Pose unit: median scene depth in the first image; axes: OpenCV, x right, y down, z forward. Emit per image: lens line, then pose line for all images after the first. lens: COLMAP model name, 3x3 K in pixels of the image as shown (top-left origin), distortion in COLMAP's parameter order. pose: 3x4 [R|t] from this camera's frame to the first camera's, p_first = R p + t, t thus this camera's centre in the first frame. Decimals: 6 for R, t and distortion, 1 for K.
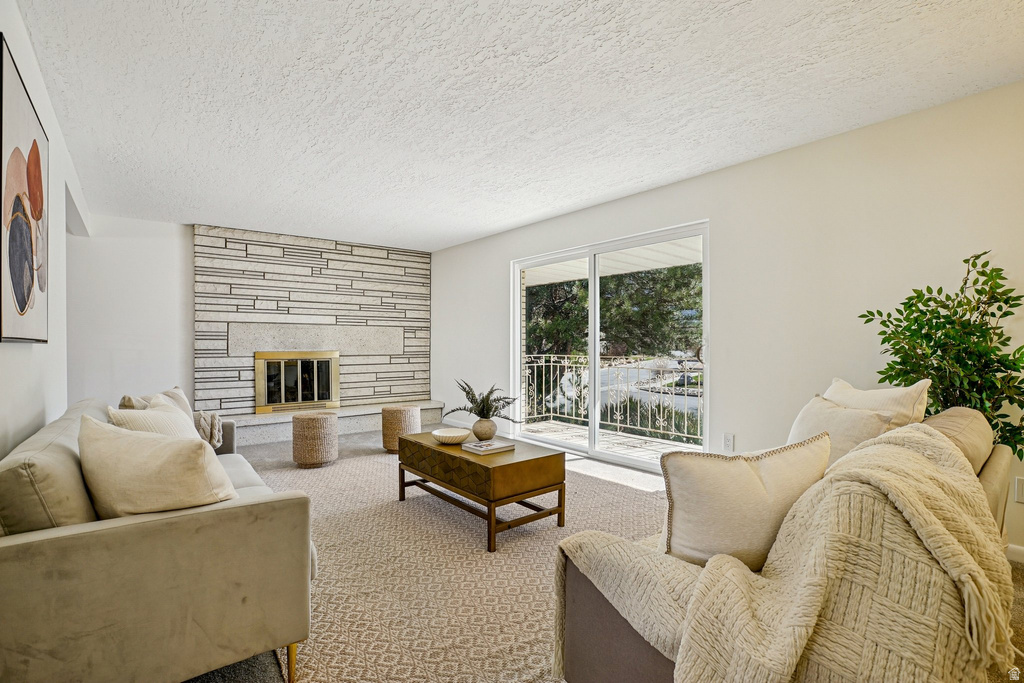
lens RADIAL K [[478.7, 0, 510.8], [0, 478.7, 345.3], [0, 0, 1]] dist [-0.040428, 0.009699]
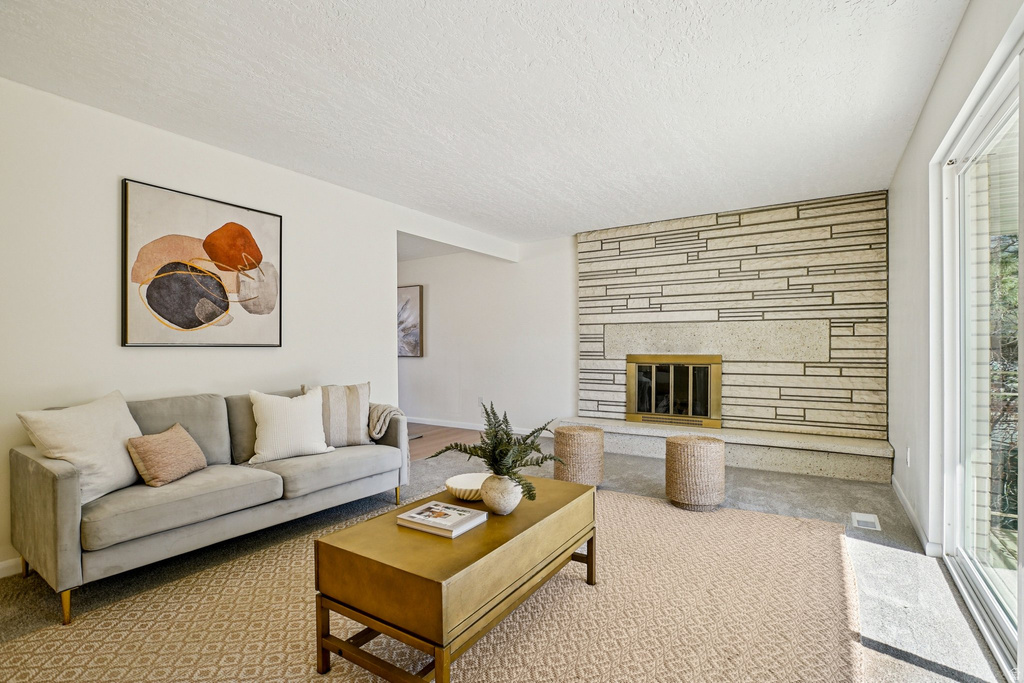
lens RADIAL K [[488.1, 0, 516.8], [0, 488.1, 347.5], [0, 0, 1]] dist [-0.048373, 0.017161]
pose [[0.324830, -0.007270, -0.945744, 0.283772], [-0.007302, 0.999921, -0.010195, 0.010671], [0.945744, 0.010218, 0.324752, 0.458158]]
